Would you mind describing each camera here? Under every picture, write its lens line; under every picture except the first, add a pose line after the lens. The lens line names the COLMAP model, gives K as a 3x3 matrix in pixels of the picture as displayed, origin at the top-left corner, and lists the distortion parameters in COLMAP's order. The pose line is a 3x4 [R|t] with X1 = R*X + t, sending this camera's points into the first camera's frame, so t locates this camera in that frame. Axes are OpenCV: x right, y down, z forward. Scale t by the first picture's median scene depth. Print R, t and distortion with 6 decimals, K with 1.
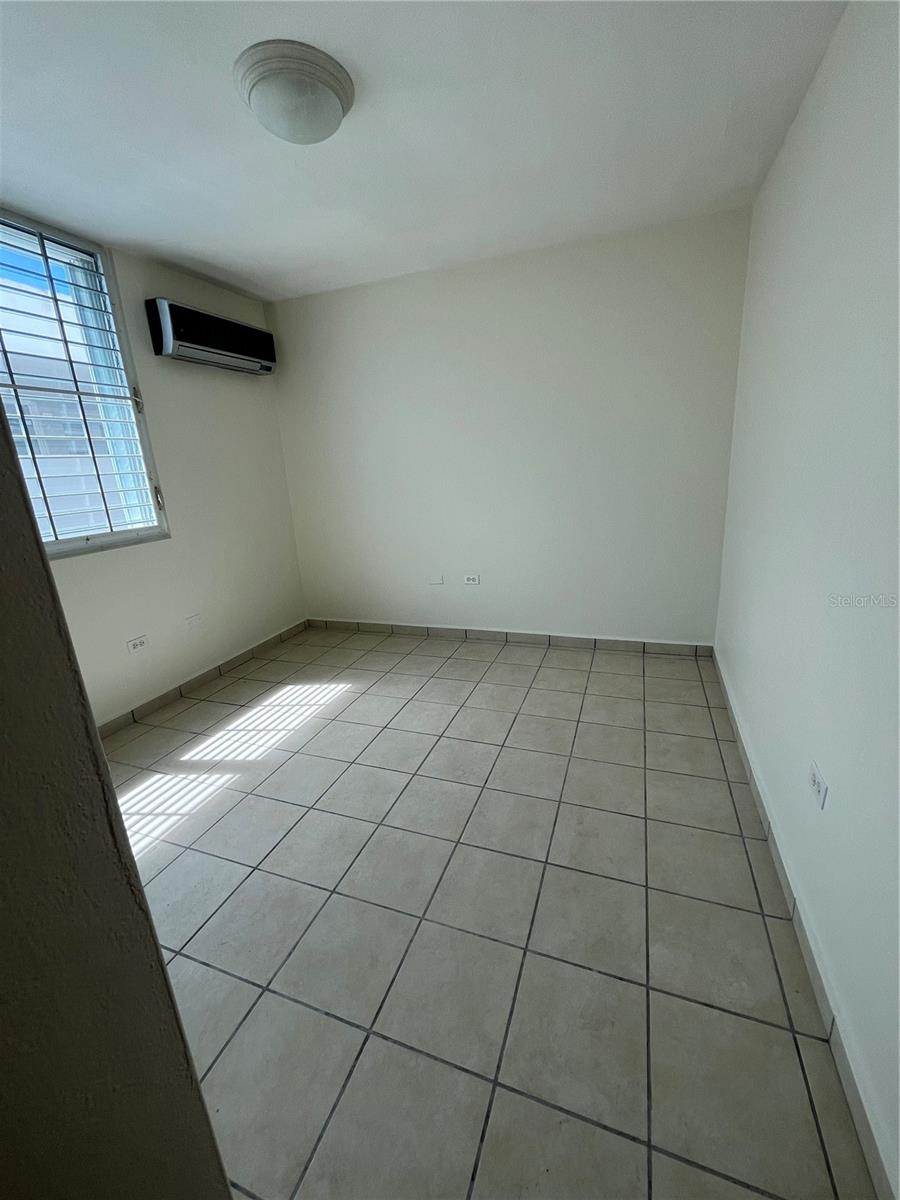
lens RADIAL K [[506.4, 0, 450.0], [0, 506.4, 600.0], [0, 0, 1]] dist [0.064963, 0.000098]
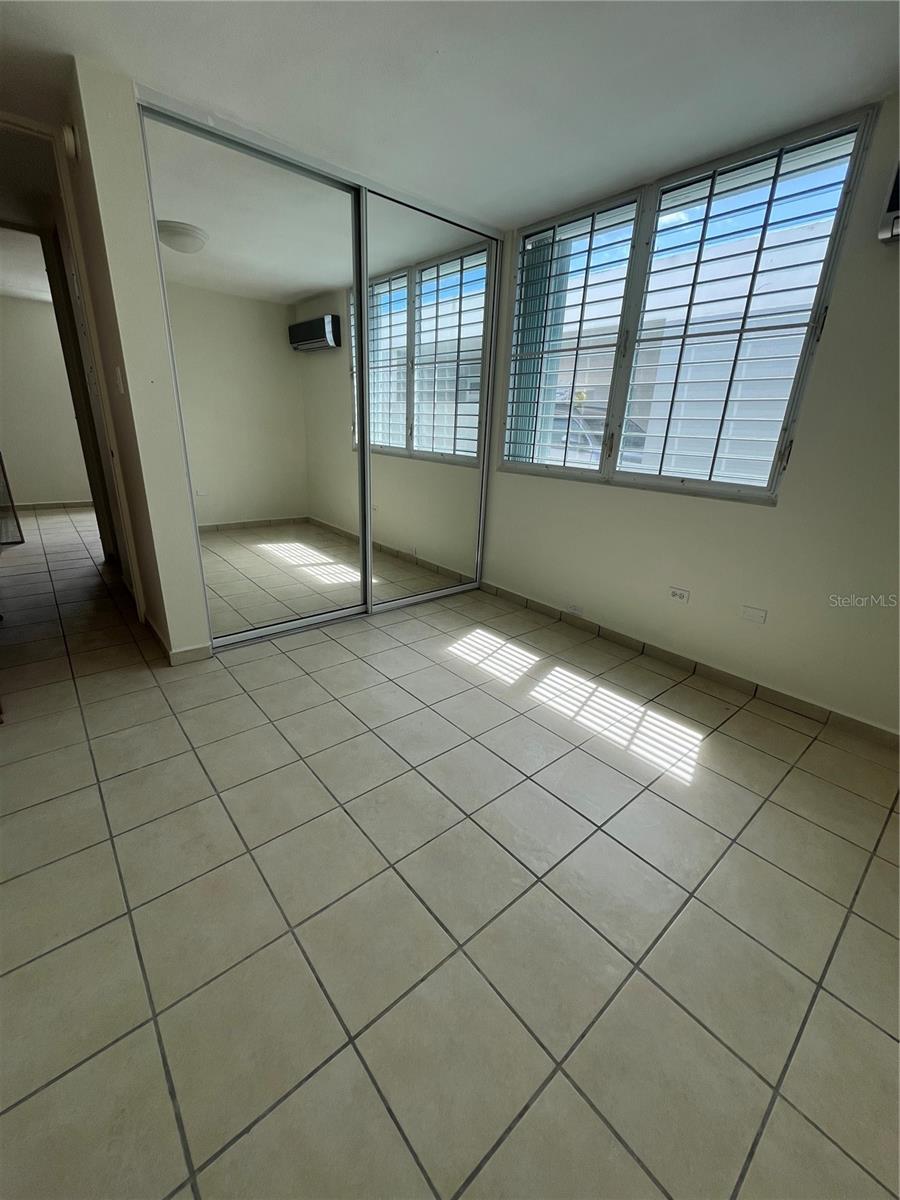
lens RADIAL K [[476.9, 0, 450.0], [0, 476.9, 600.0], [0, 0, 1]] dist [0.012464, -0.000134]
pose [[-0.480060, 0.361209, -0.799419, 0.428304], [-0.232347, 0.826392, 0.512923, -0.331419], [0.845906, 0.431977, -0.312792, 1.087216]]
